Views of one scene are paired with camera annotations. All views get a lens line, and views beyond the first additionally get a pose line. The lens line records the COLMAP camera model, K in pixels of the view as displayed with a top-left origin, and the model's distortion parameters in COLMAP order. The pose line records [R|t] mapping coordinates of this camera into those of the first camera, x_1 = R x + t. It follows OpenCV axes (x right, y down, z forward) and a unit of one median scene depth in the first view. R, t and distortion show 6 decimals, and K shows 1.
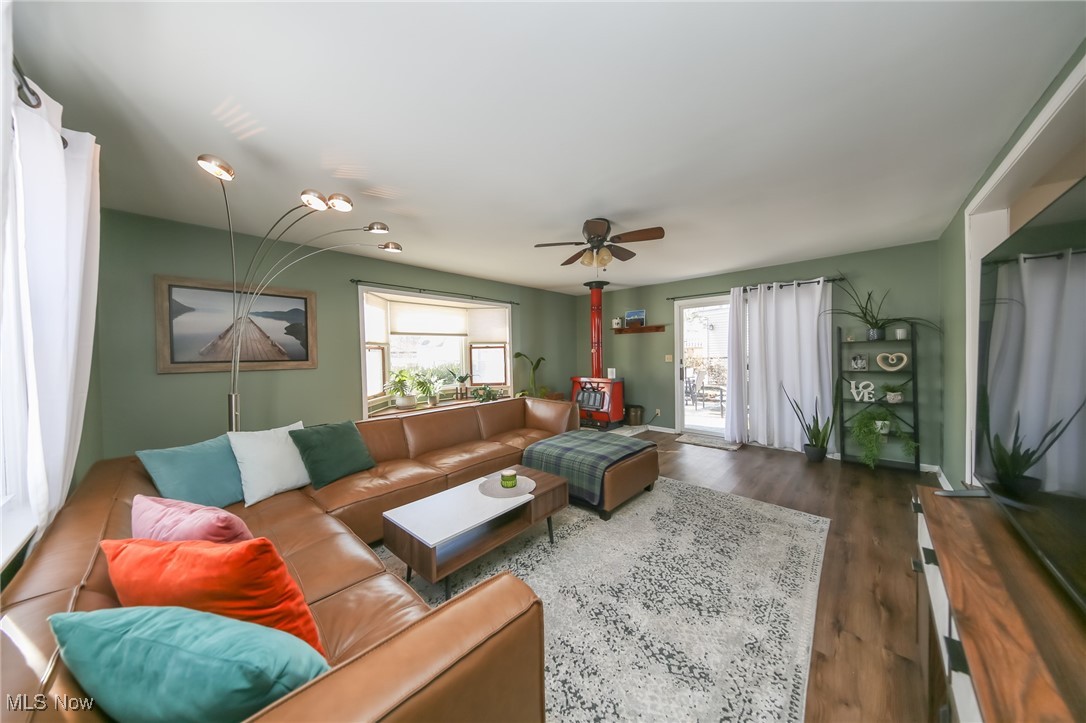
lens RADIAL K [[340.4, 0, 539.5], [0, 340.4, 363.4], [0, 0, 1]] dist [0.000431, -0.000024]
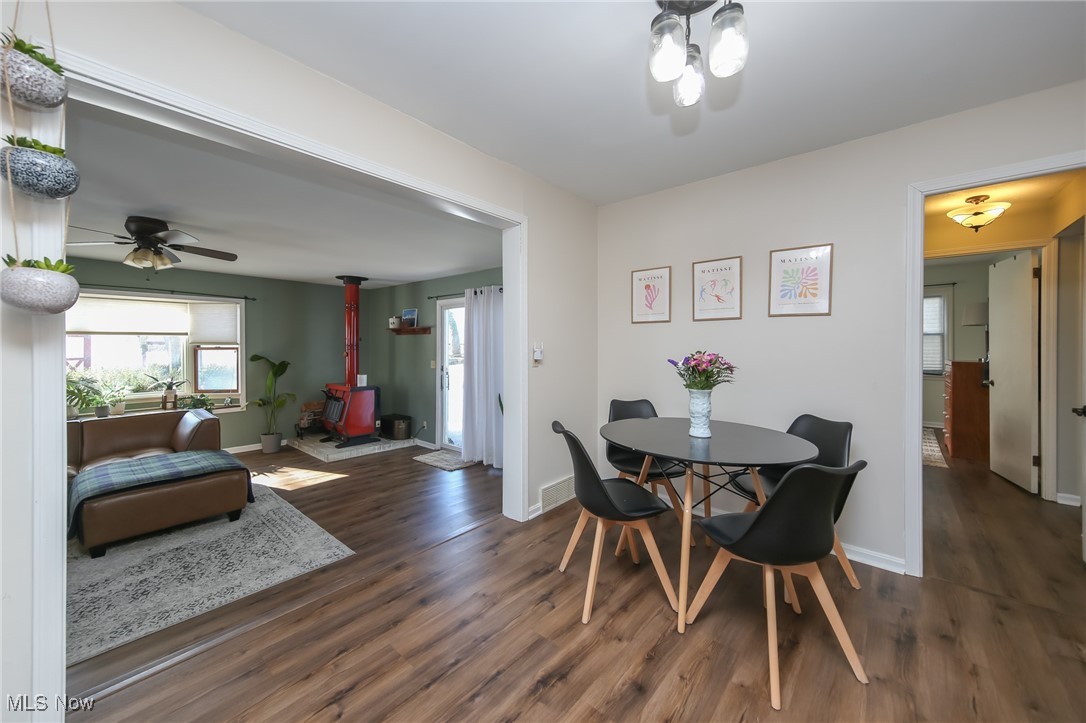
lens RADIAL K [[396.4, 0, 542.7], [0, 396.4, 350.1], [0, 0, 1]] dist [0.002876, 0.000113]
pose [[0.998465, 0.017995, 0.052377, 0.623923], [-0.017068, 0.999691, -0.018089, -0.038904], [-0.052687, 0.017167, 0.998464, -0.052106]]
